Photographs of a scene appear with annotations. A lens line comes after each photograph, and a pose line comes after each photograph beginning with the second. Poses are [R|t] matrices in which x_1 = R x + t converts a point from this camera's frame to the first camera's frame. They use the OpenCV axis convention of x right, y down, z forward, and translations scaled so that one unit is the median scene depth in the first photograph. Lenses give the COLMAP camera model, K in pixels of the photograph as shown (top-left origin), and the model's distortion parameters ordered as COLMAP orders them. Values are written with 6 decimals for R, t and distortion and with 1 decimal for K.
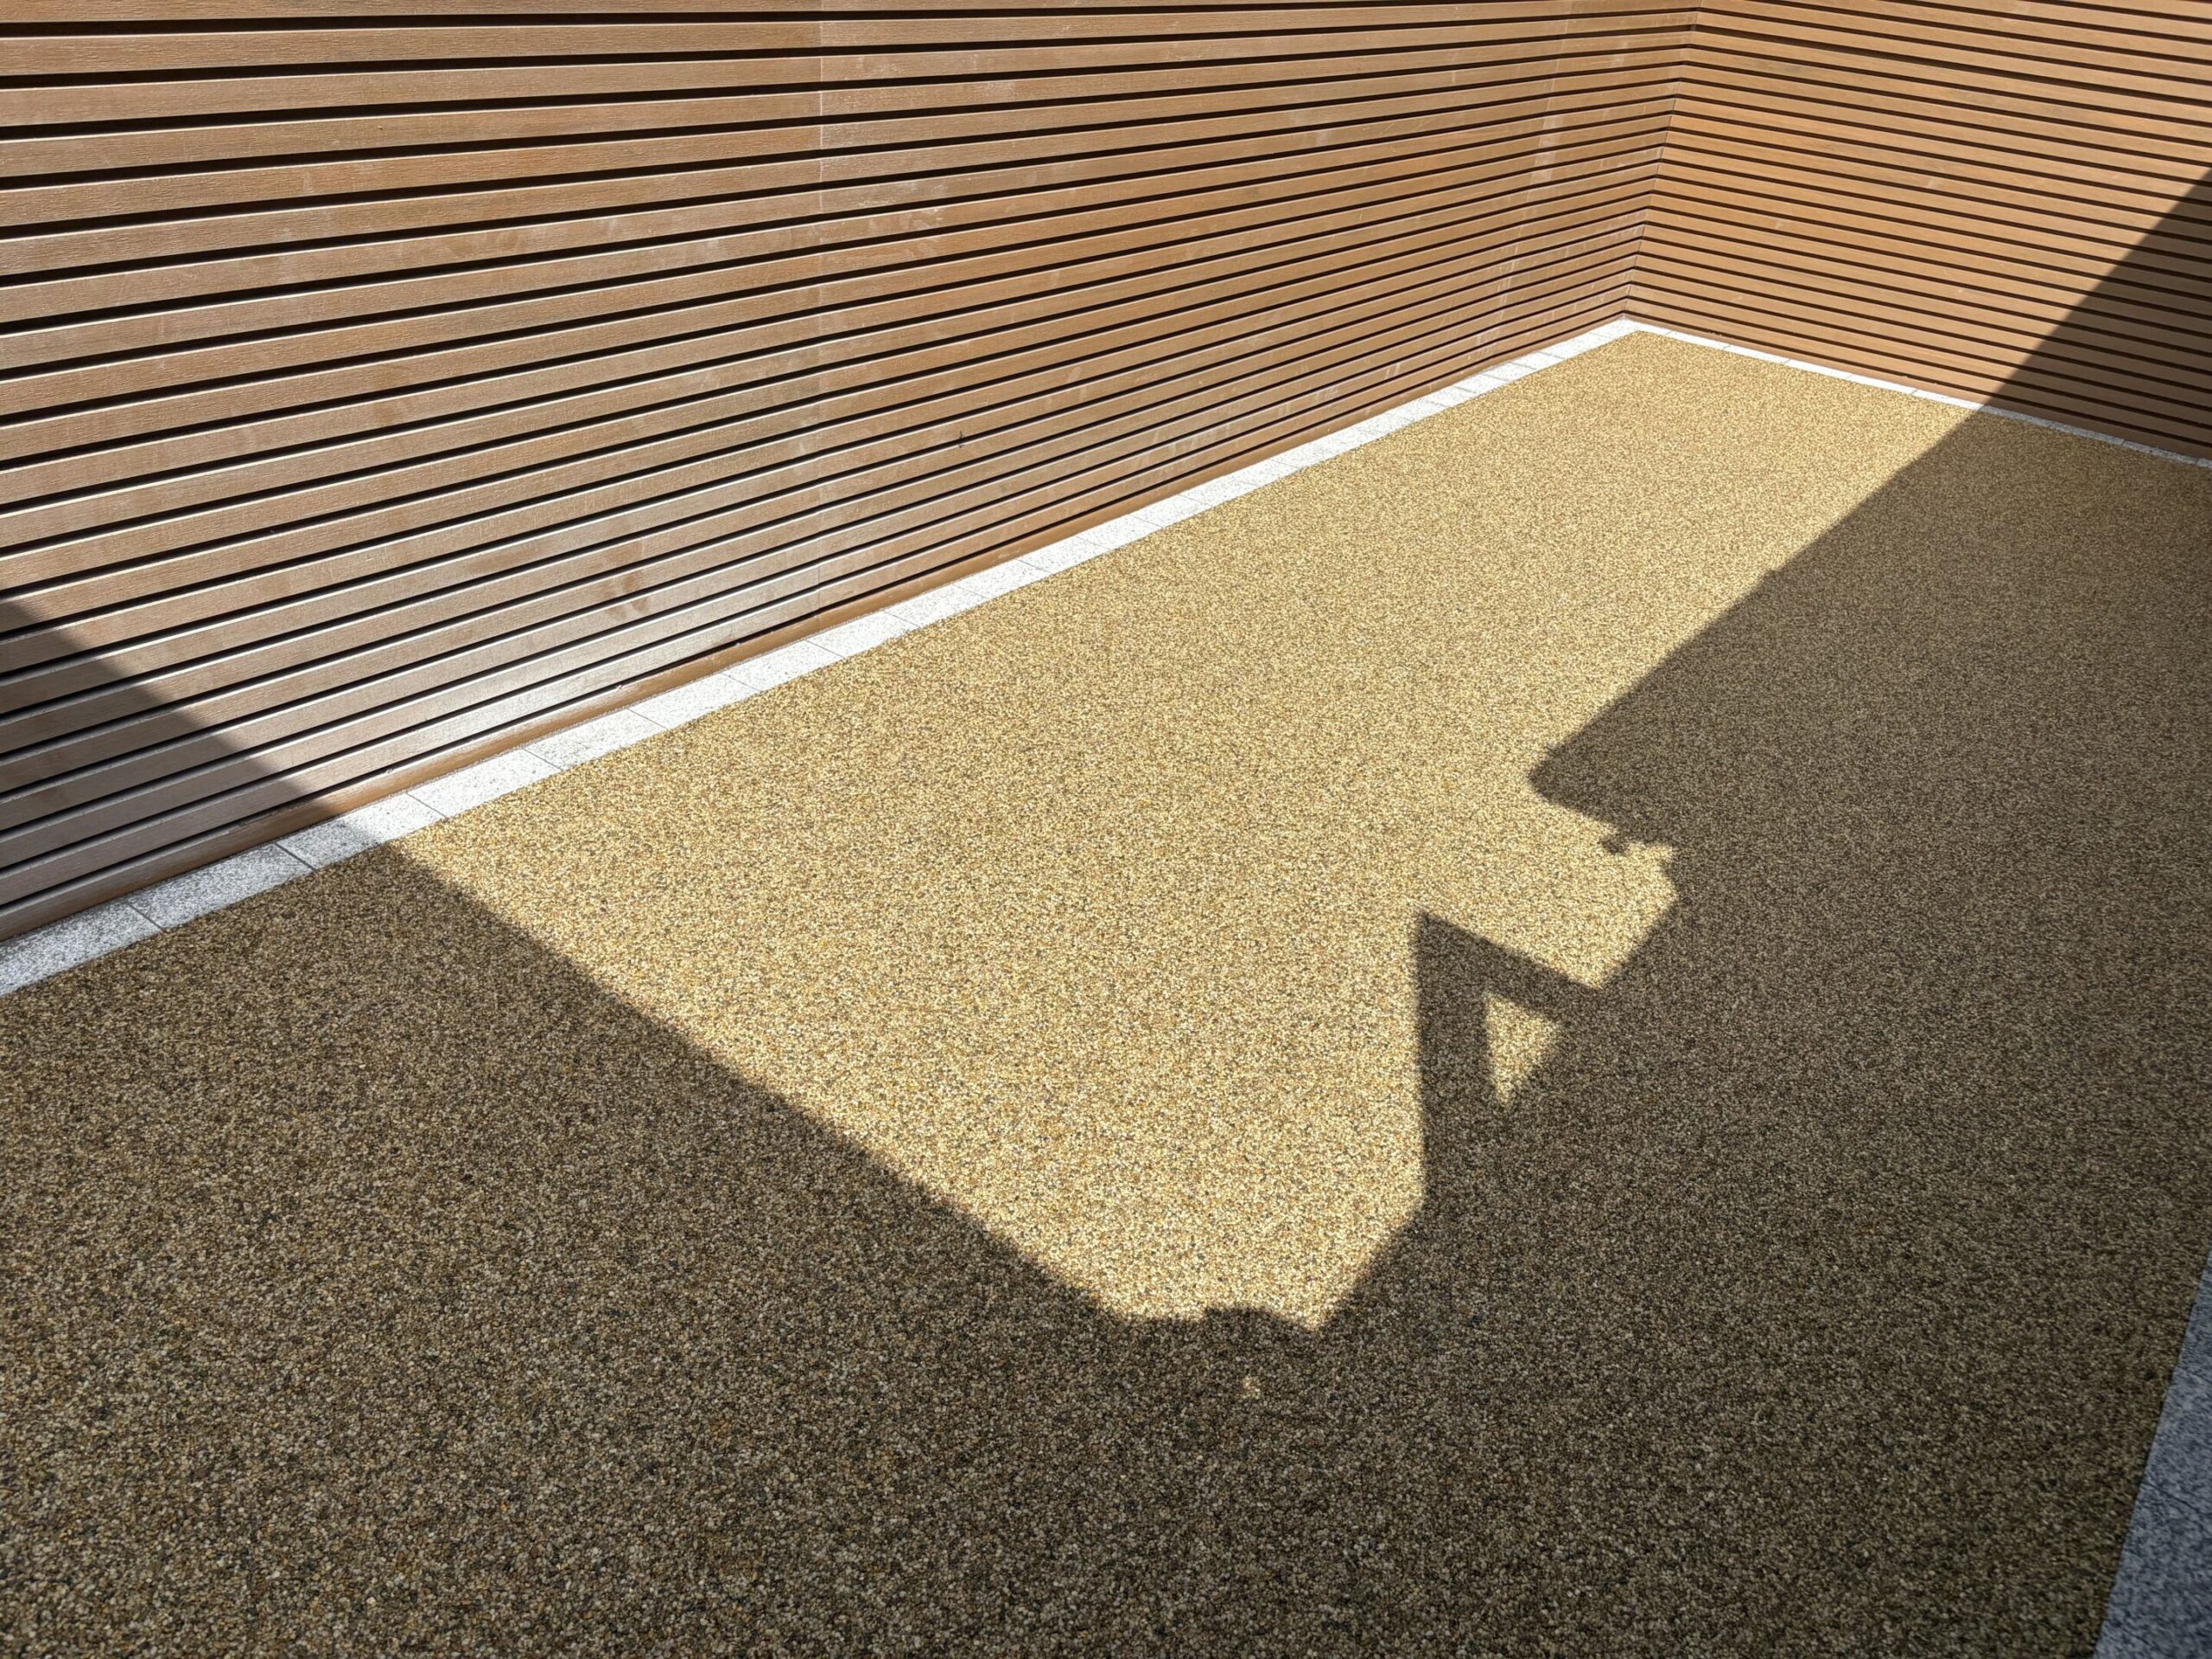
lens RADIAL K [[1666.1, 0, 1093.8], [0, 1666.1, 822.4], [0, 0, 1]] dist [0.041943, -0.040264]
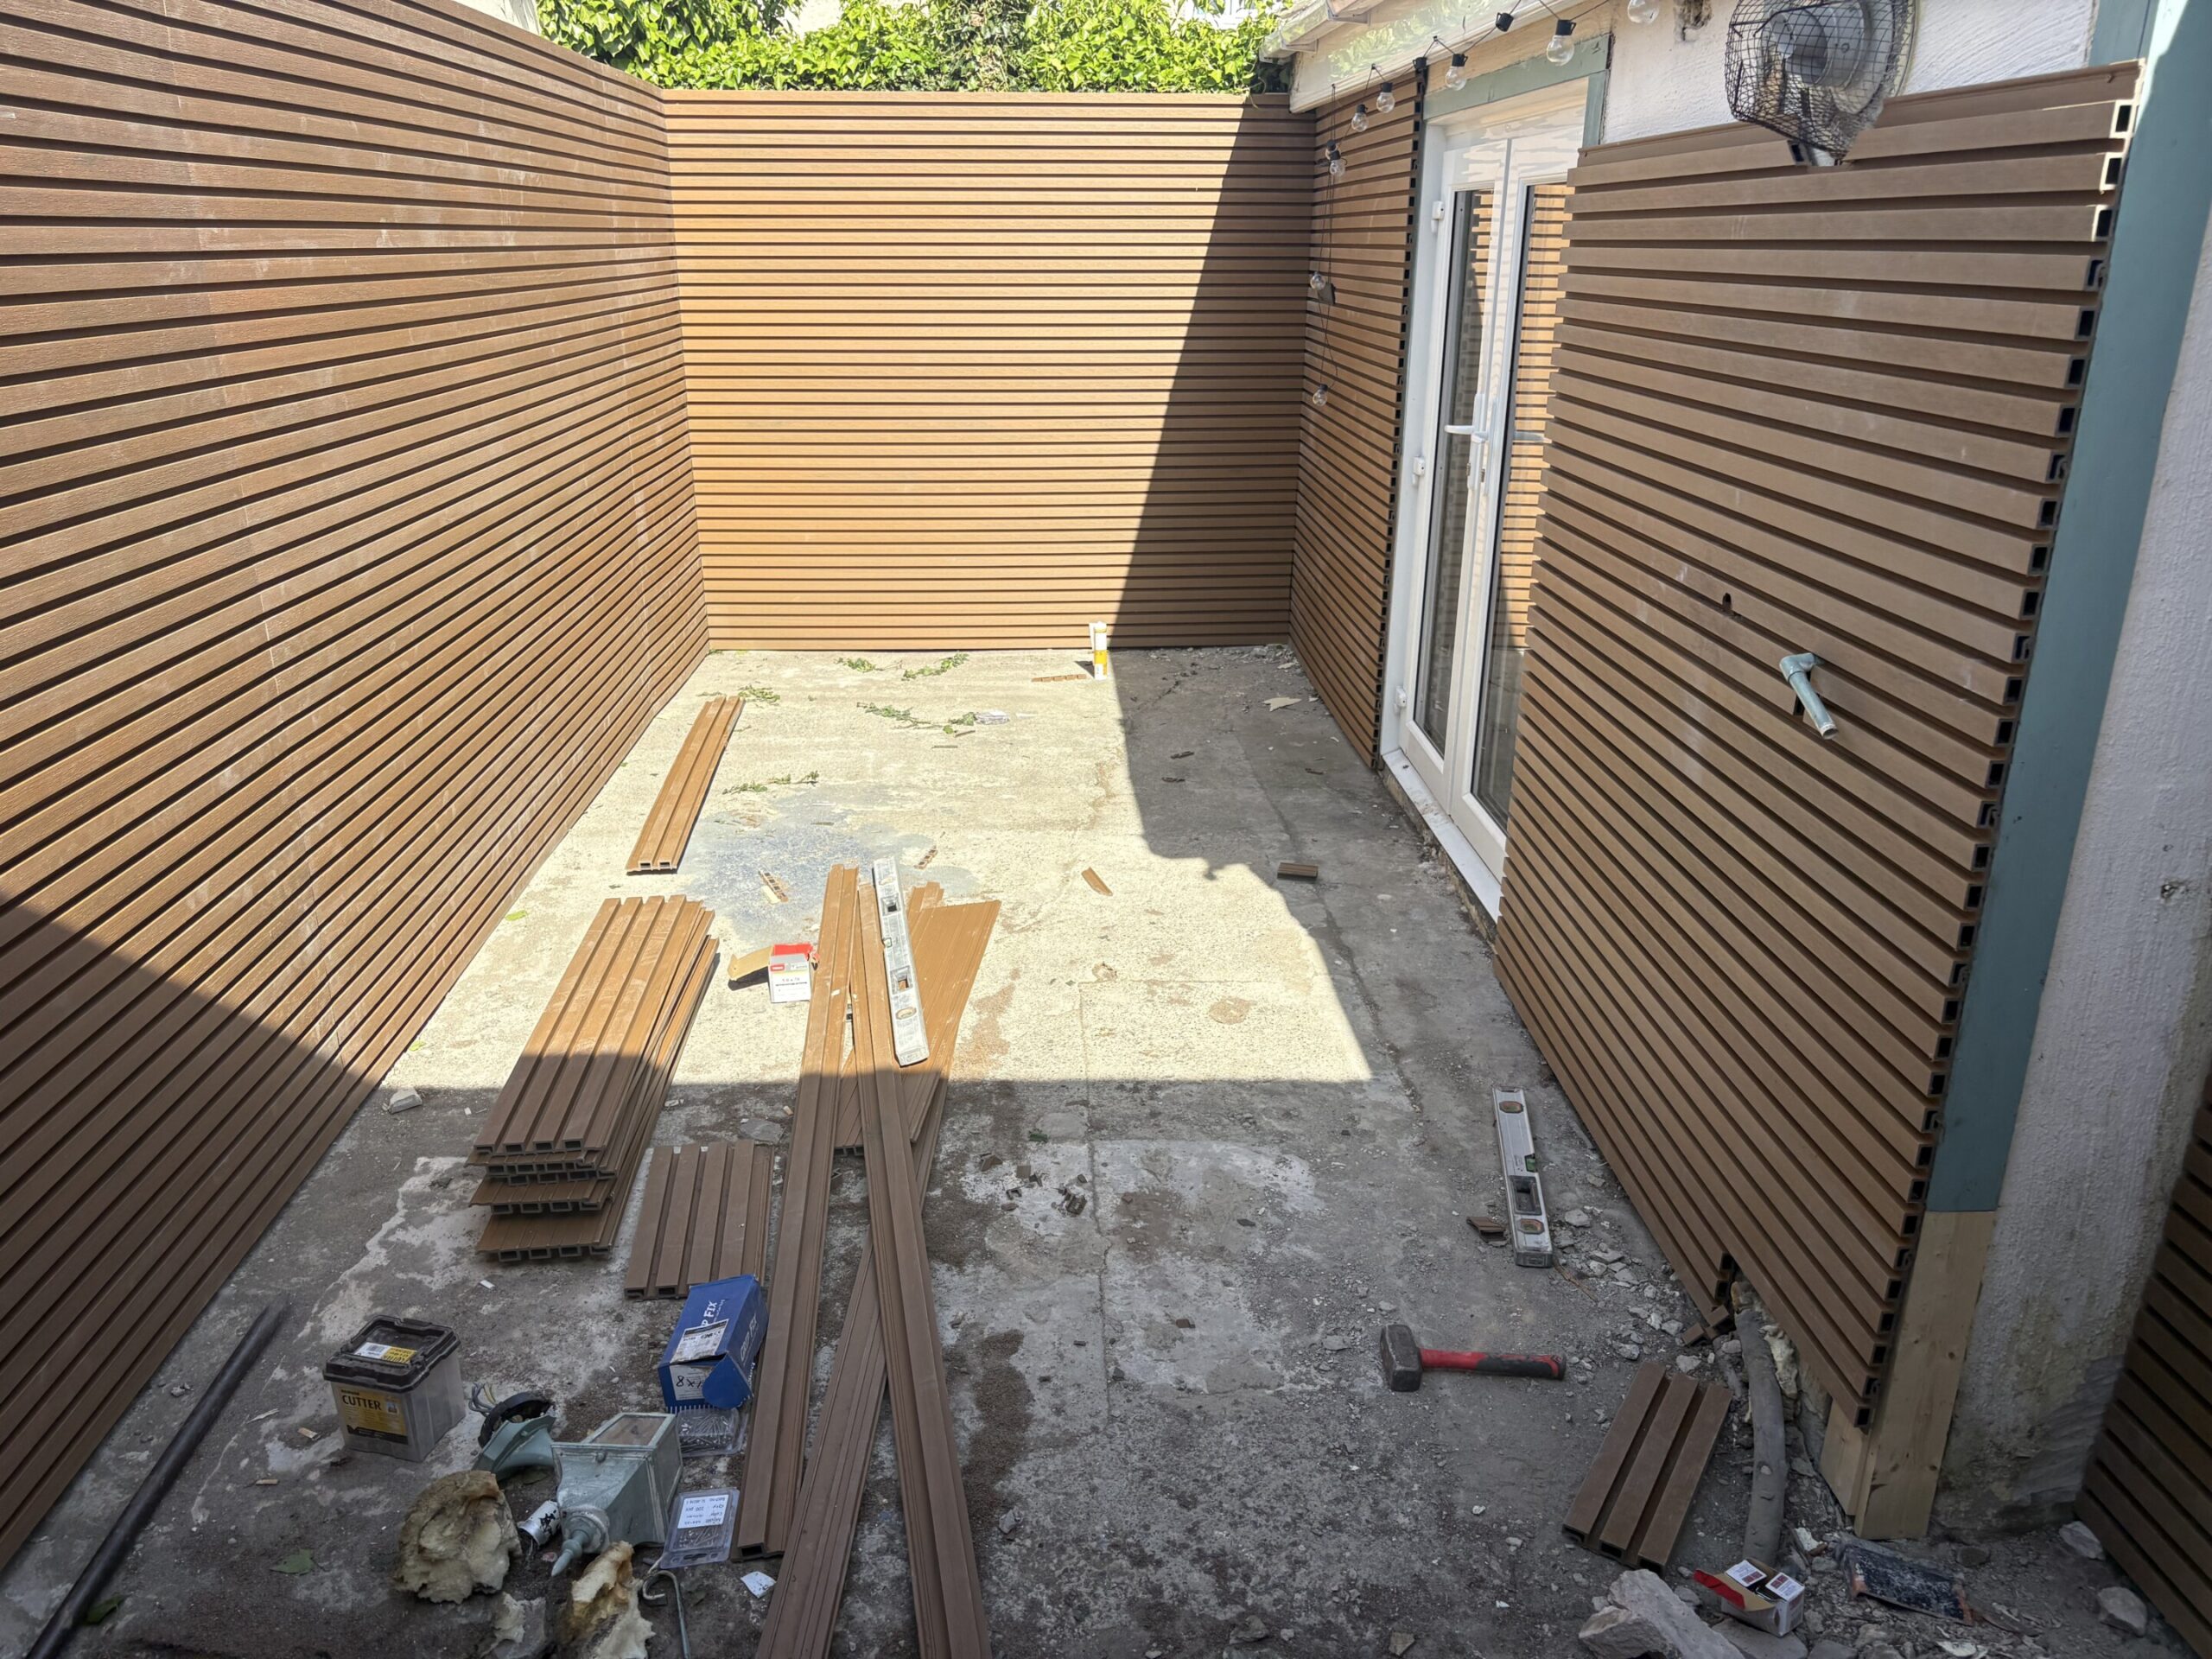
lens RADIAL K [[1666.1, 0, 1093.8], [0, 1666.1, 822.4], [0, 0, 1]] dist [0.041943, -0.040264]
pose [[0.767413, -0.294786, 0.569368, -0.375131], [0.384166, 0.922387, -0.040234, -0.051669], [-0.513317, 0.249608, 0.821098, -0.146359]]
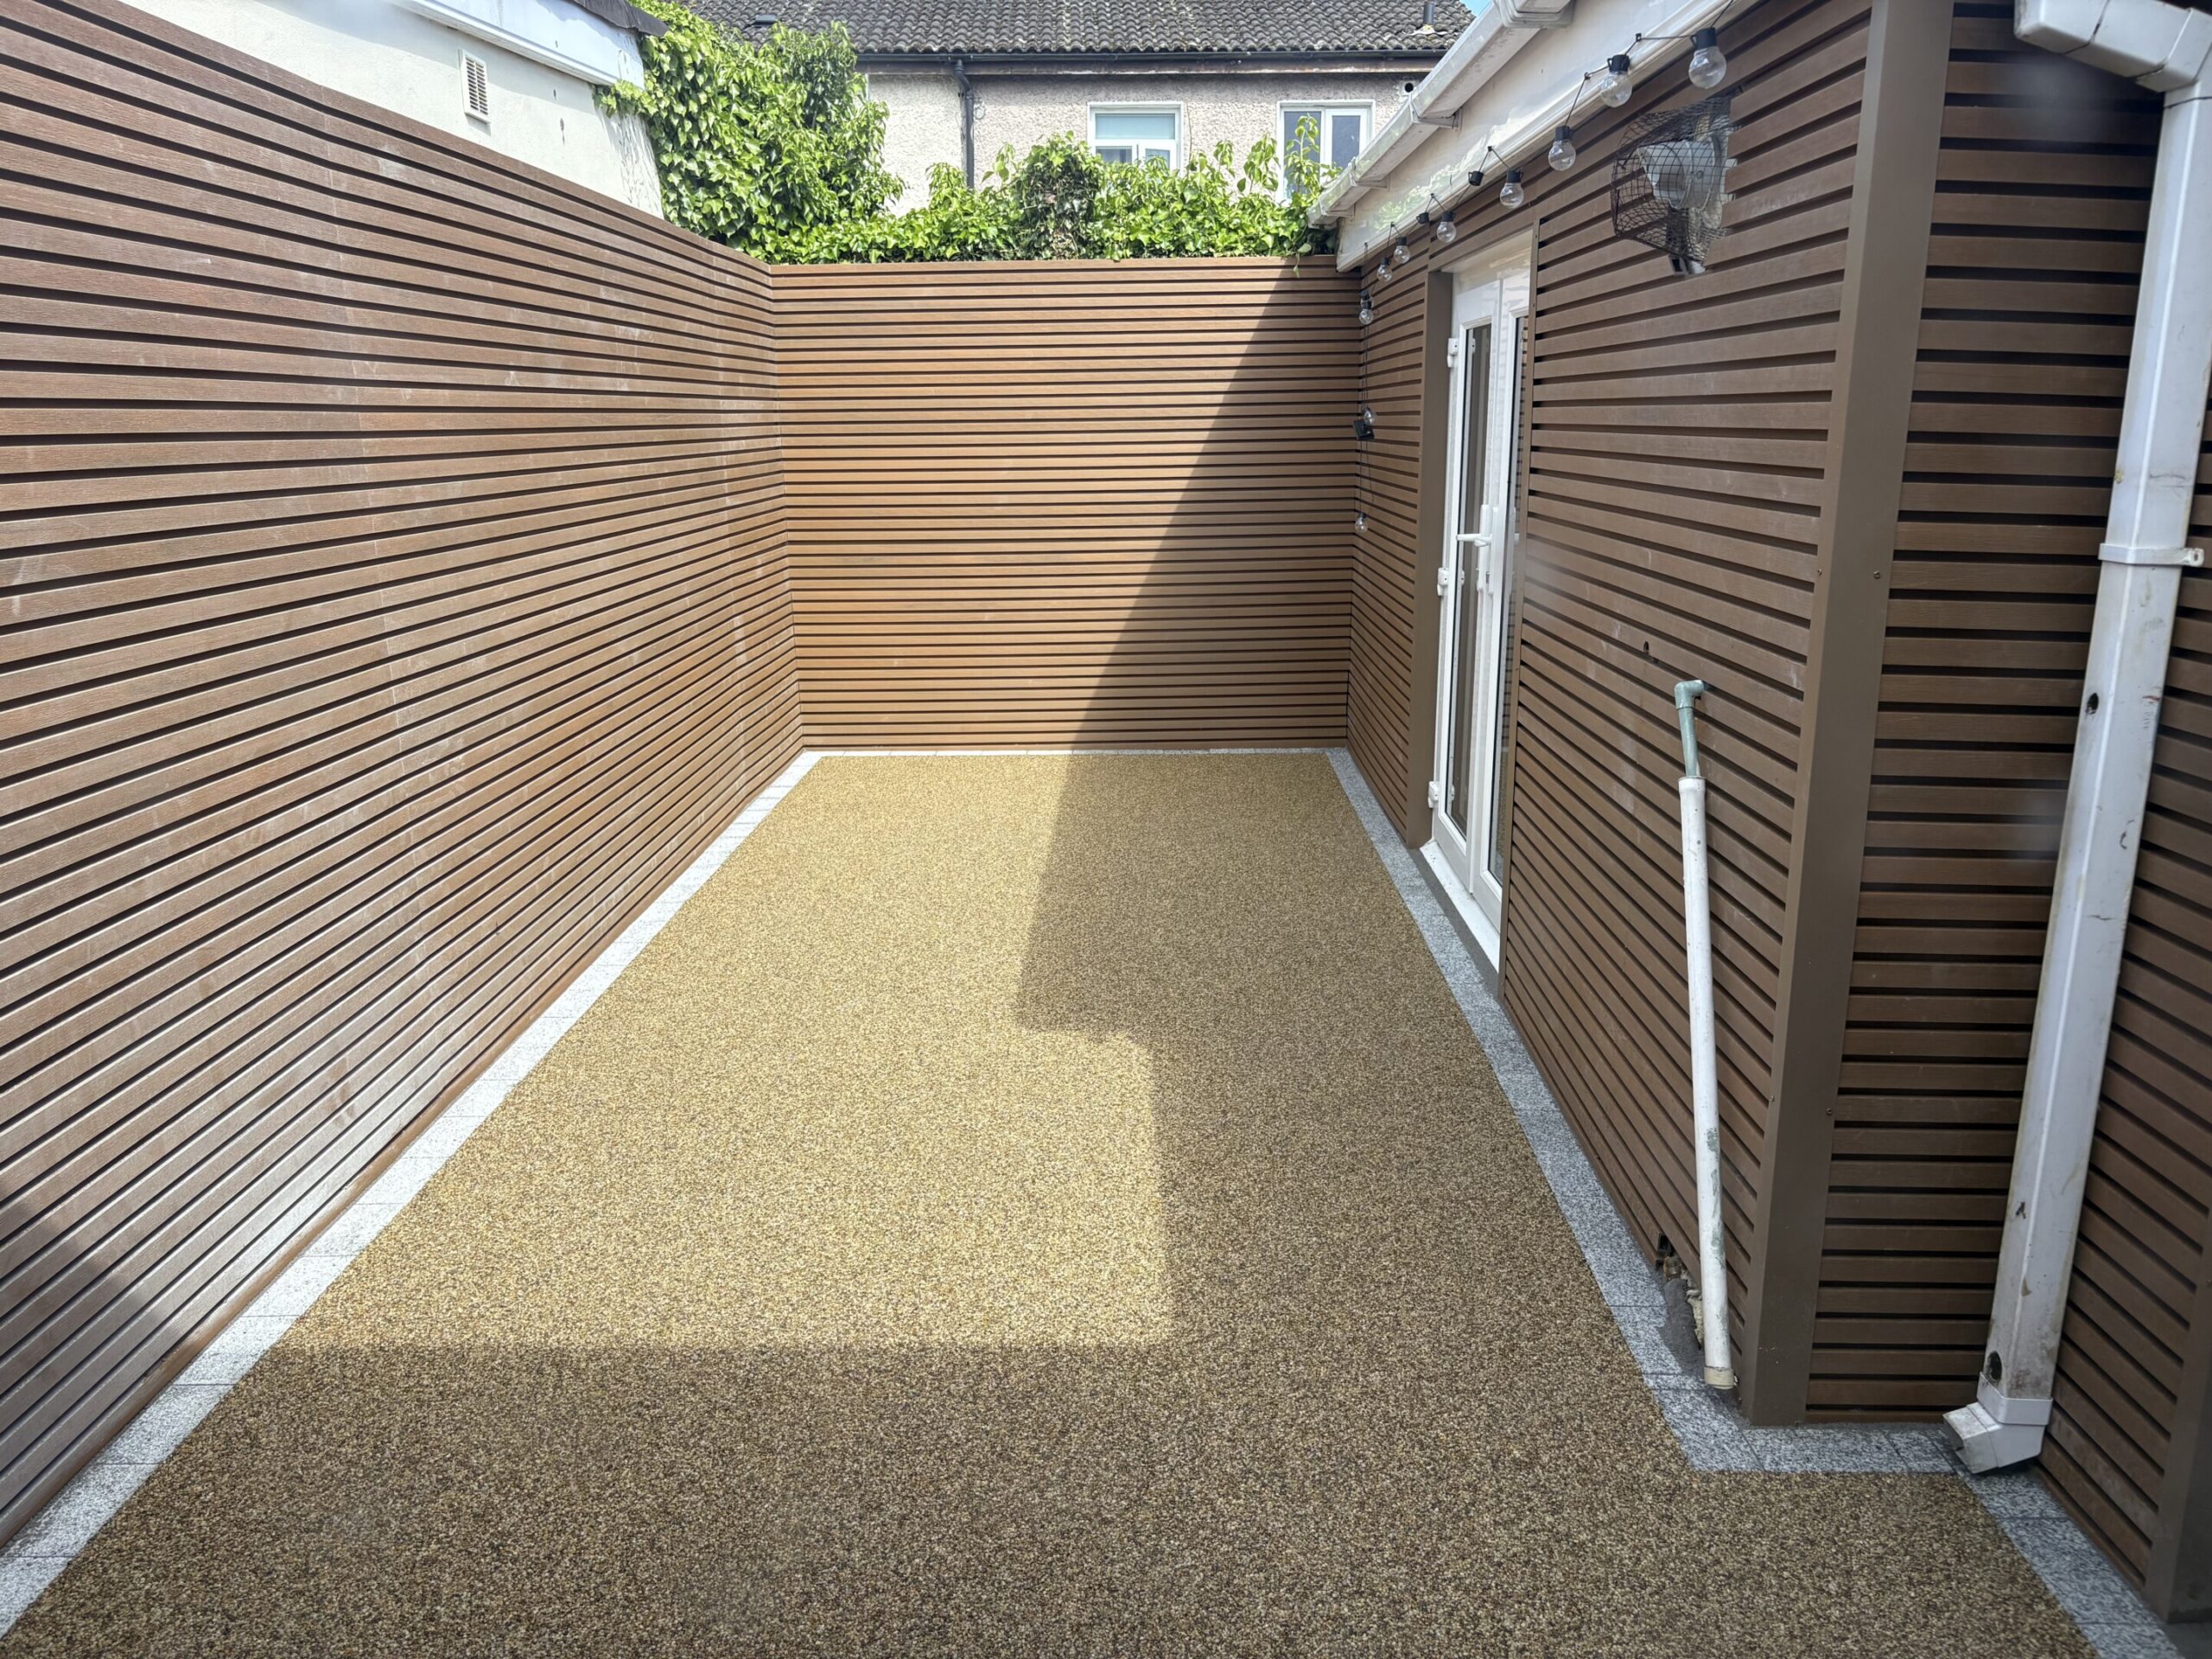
lens RADIAL K [[1666.8, 0, 1113.2], [0, 1666.8, 830.6], [0, 0, 1]] dist [0.017060, -0.003945]
pose [[0.800389, -0.242757, 0.548130, -0.412512], [0.378778, 0.913491, -0.148529, 0.063480], [-0.464656, 0.326500, 0.823099, -0.263601]]
